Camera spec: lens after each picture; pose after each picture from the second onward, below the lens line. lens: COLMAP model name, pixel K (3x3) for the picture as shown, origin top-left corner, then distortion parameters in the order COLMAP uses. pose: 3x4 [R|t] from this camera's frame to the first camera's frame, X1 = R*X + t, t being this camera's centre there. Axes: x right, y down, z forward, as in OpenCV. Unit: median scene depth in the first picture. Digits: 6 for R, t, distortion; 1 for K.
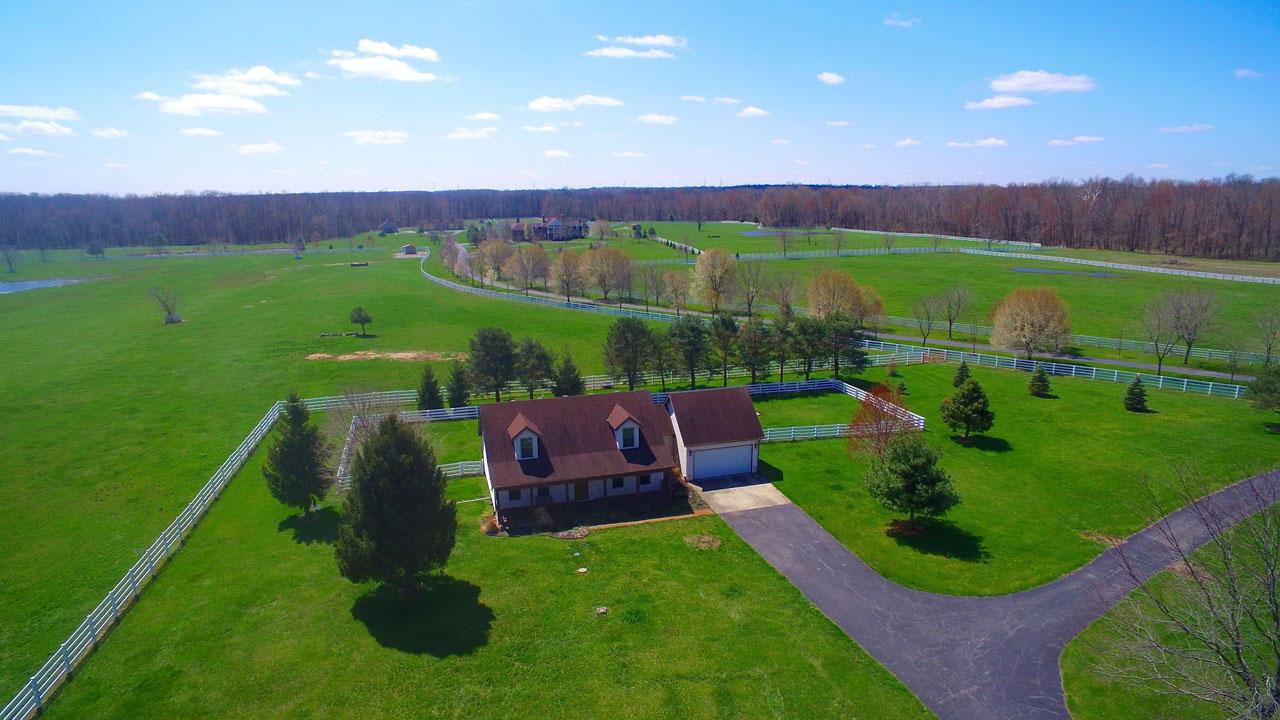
lens RADIAL K [[743.0, 0, 640.0], [0, 743.0, 360.0], [0, 0, 1]] dist [-0.119302, 0.085753]
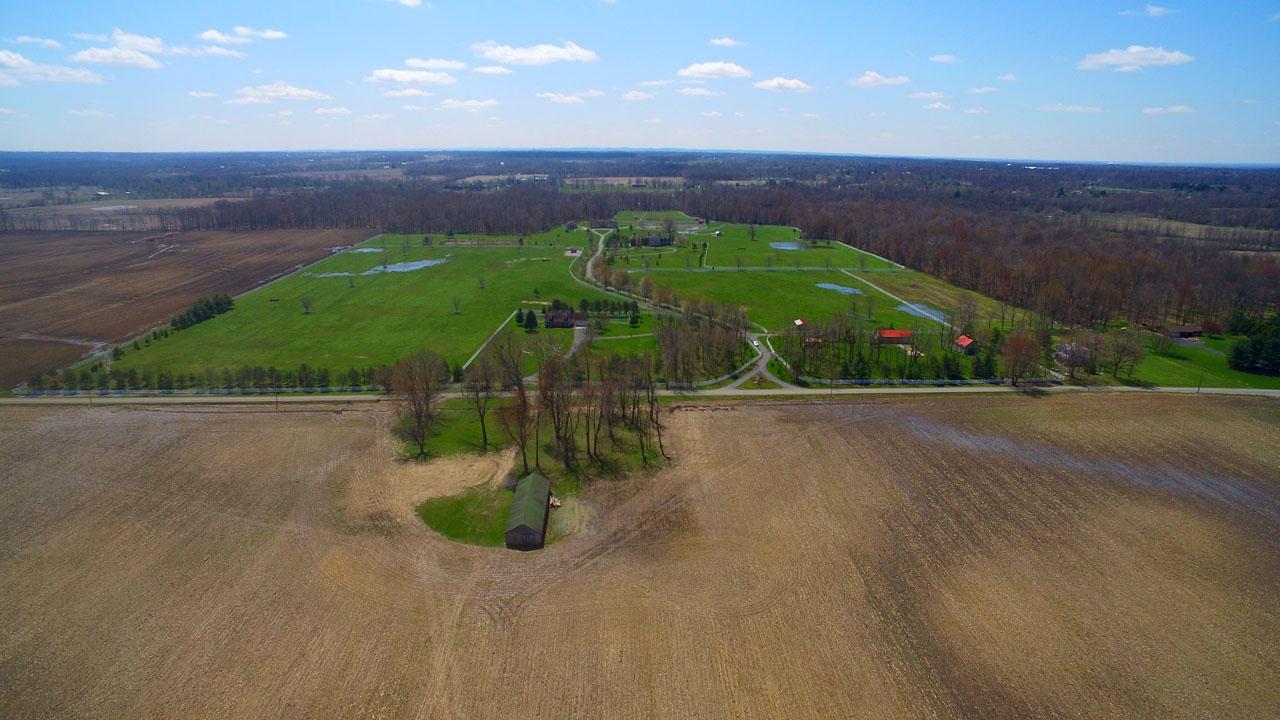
lens RADIAL K [[743.0, 0, 640.0], [0, 743.0, 360.0], [0, 0, 1]] dist [-0.119302, 0.085753]
pose [[0.961759, 0.096495, -0.256336, 1.637970], [-0.082398, 0.994464, 0.065201, -0.004402], [0.261208, -0.041586, 0.964386, -3.649003]]
